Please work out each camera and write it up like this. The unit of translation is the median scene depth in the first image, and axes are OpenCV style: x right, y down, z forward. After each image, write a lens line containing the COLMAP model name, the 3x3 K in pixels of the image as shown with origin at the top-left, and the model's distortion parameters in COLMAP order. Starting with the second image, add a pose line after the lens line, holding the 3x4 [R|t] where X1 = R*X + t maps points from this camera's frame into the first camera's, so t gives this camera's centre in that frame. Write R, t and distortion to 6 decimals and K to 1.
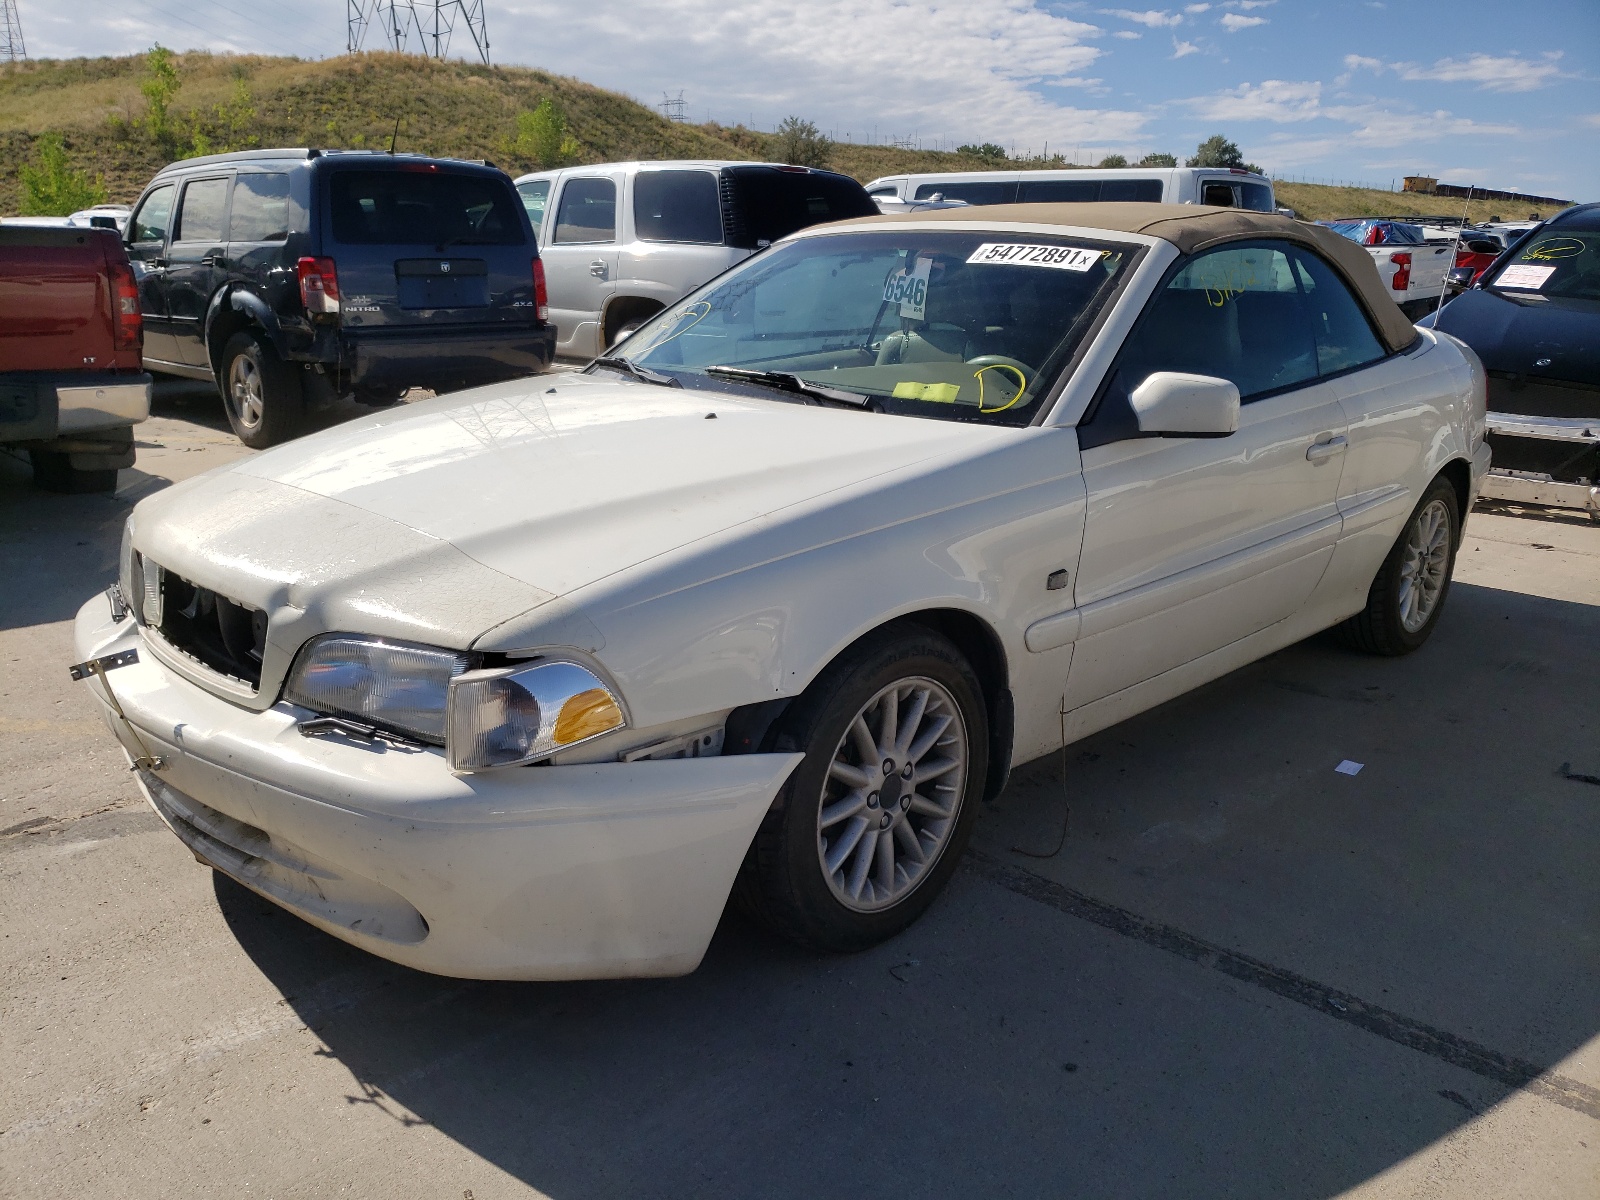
lens RADIAL K [[1359.9, 0, 797.8], [0, 1359.9, 572.1], [0, 0, 1]] dist [-0.037877, 0.089725]
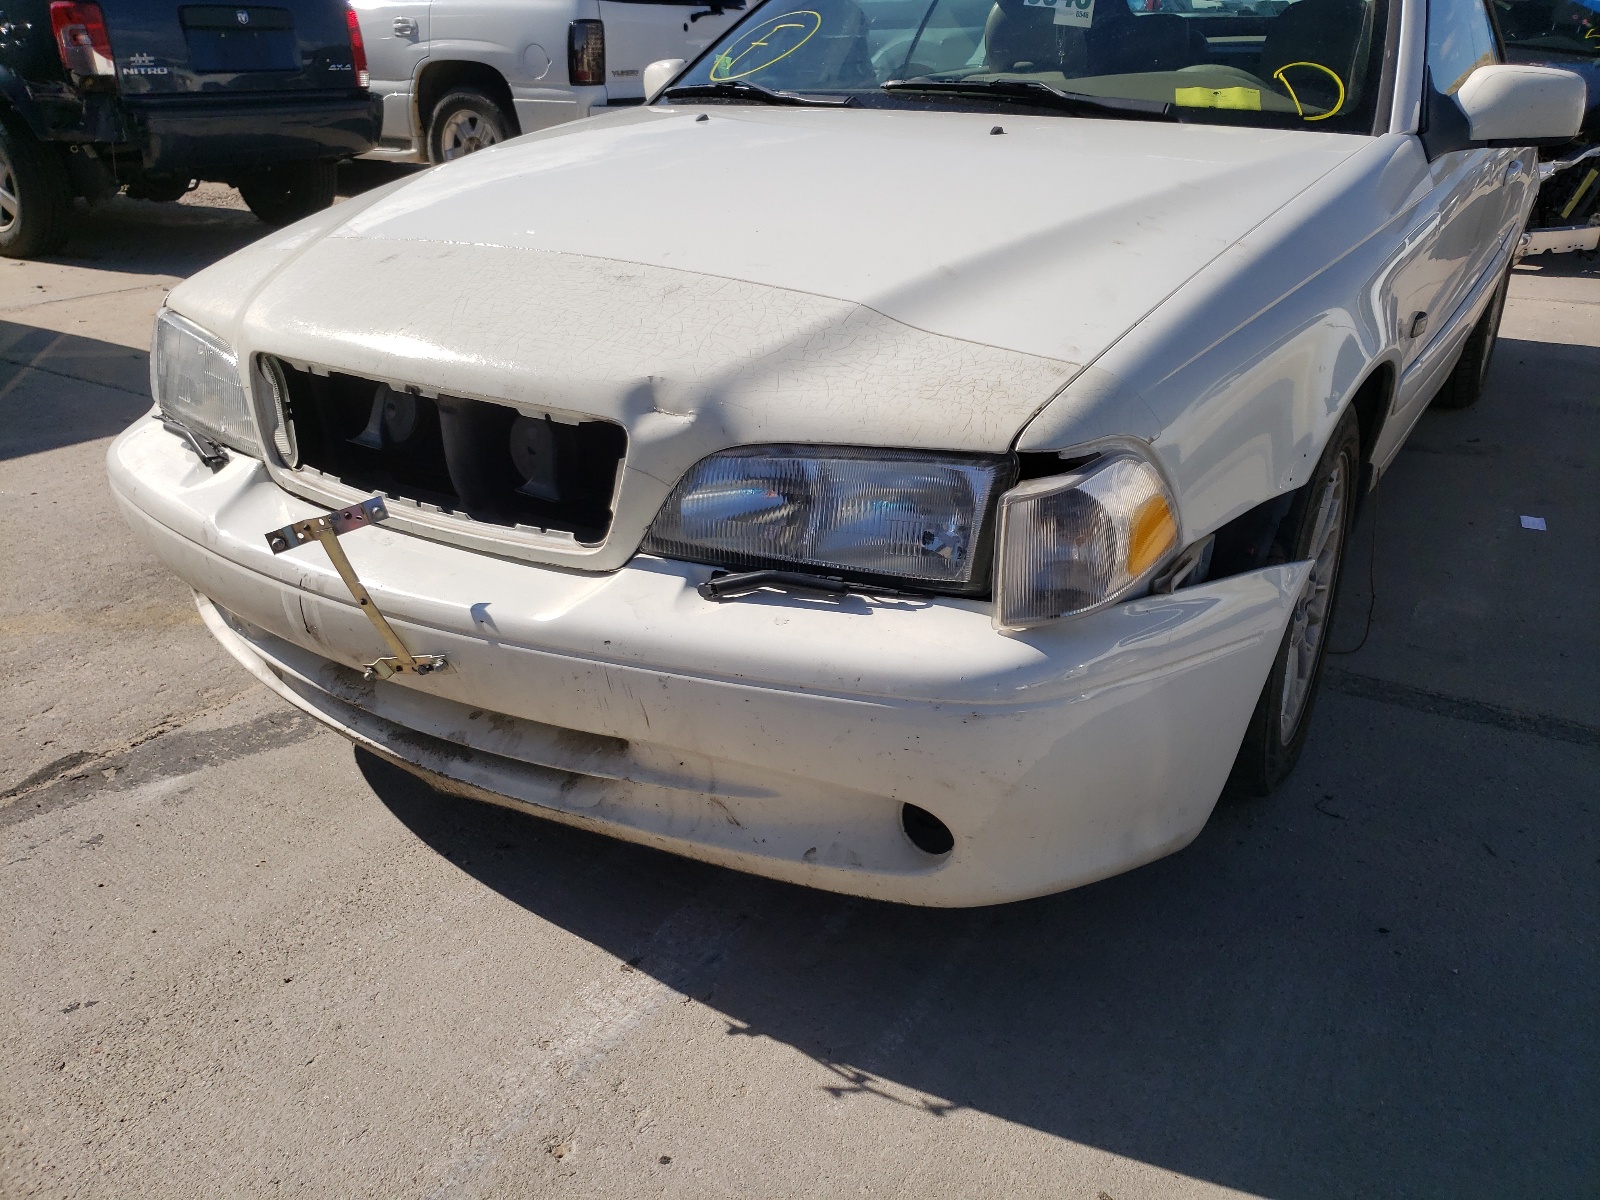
lens RADIAL K [[1359.9, 0, 797.8], [0, 1359.9, 572.1], [0, 0, 1]] dist [-0.037877, 0.089725]
pose [[0.972545, -0.097383, 0.211358, -0.433131], [0.066389, 0.986593, 0.149089, 0.007619], [-0.223043, -0.130964, 0.965971, 0.315031]]
